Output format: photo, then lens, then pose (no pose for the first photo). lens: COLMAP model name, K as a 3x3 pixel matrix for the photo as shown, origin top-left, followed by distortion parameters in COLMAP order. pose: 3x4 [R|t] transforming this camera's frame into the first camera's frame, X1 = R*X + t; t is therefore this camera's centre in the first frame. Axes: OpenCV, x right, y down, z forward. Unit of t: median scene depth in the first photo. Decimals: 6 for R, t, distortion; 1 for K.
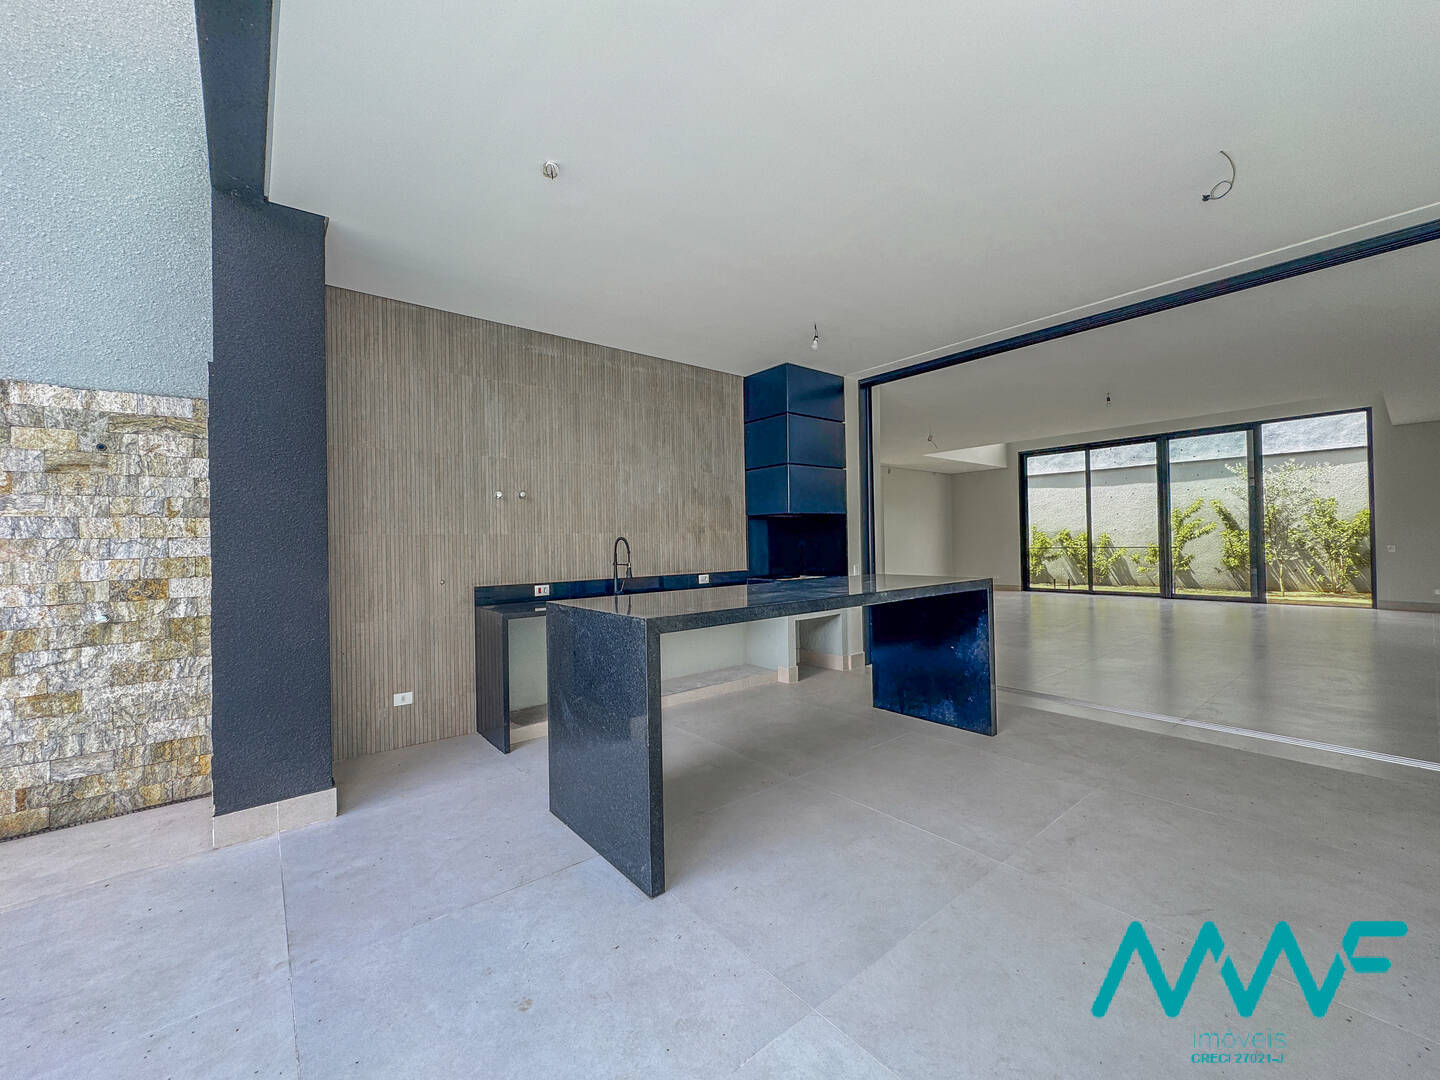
lens RADIAL K [[574.9, 0, 722.8], [0, 574.9, 537.7], [0, 0, 1]] dist [-0.000807, 0.000199]
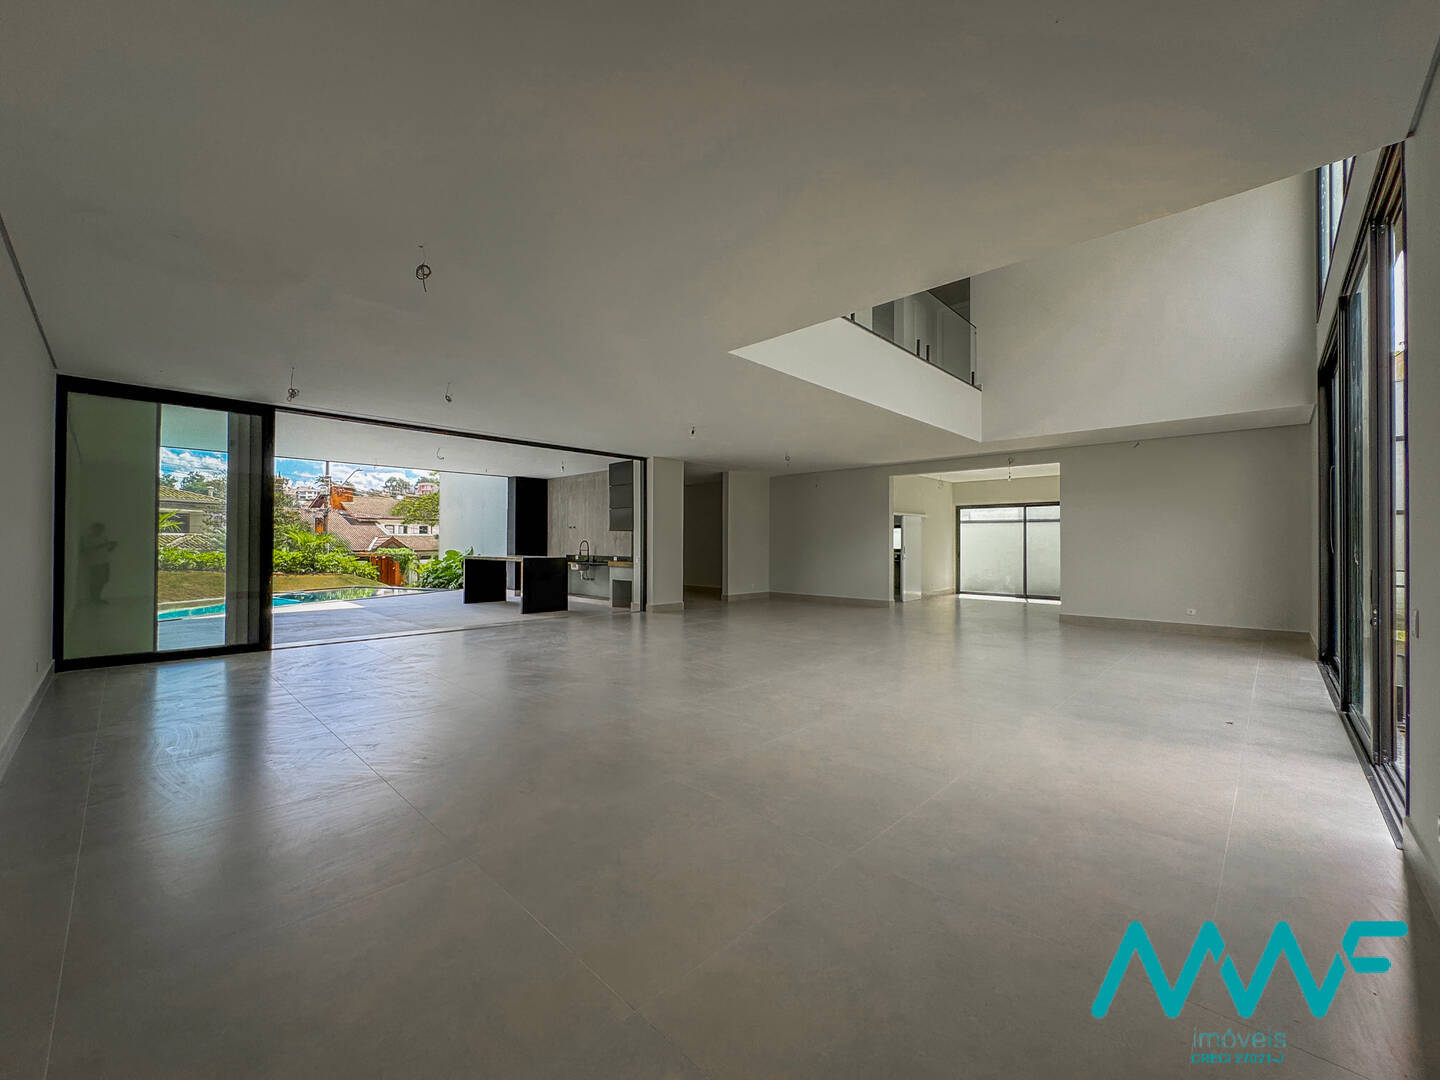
lens RADIAL K [[574.9, 0, 722.8], [0, 574.9, 537.7], [0, 0, 1]] dist [-0.000807, 0.000199]
pose [[0.120395, 0.014661, -0.992618, 3.319227], [0.001876, 0.999886, 0.014996, -0.067331], [0.992724, -0.003668, 0.120353, 1.620413]]
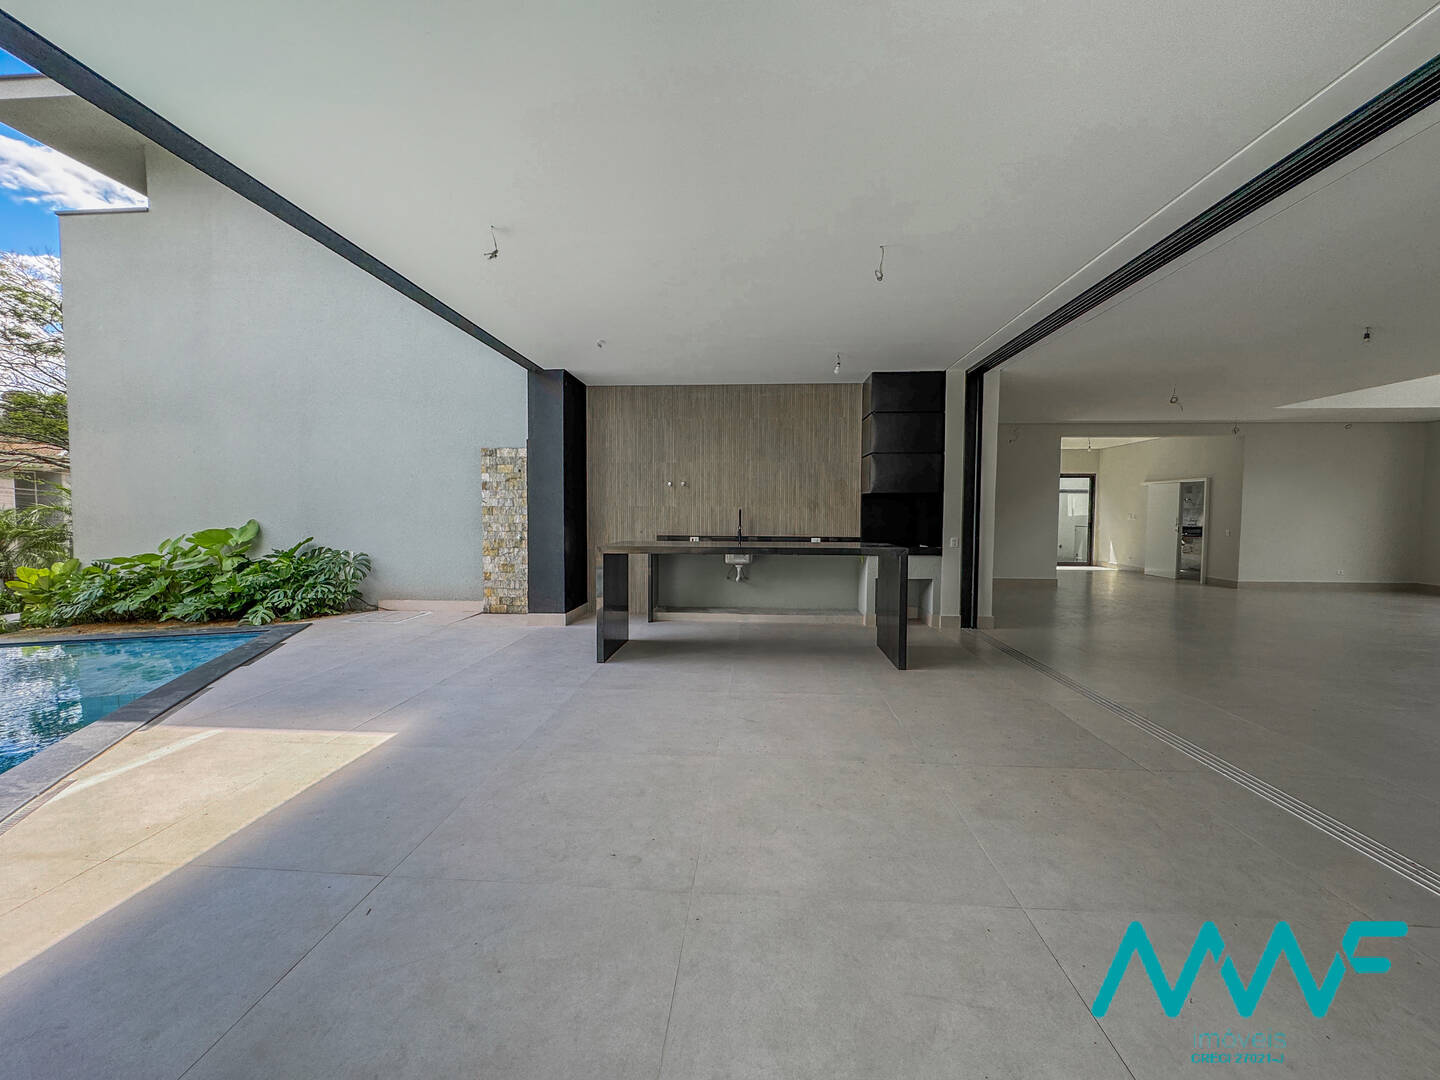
lens RADIAL K [[574.9, 0, 722.8], [0, 574.9, 537.7], [0, 0, 1]] dist [-0.000807, 0.000199]
pose [[0.734394, 0.055602, -0.676442, 1.019736], [-0.013894, 0.997662, 0.066920, -0.033630], [0.678581, -0.039747, 0.733450, -0.210022]]
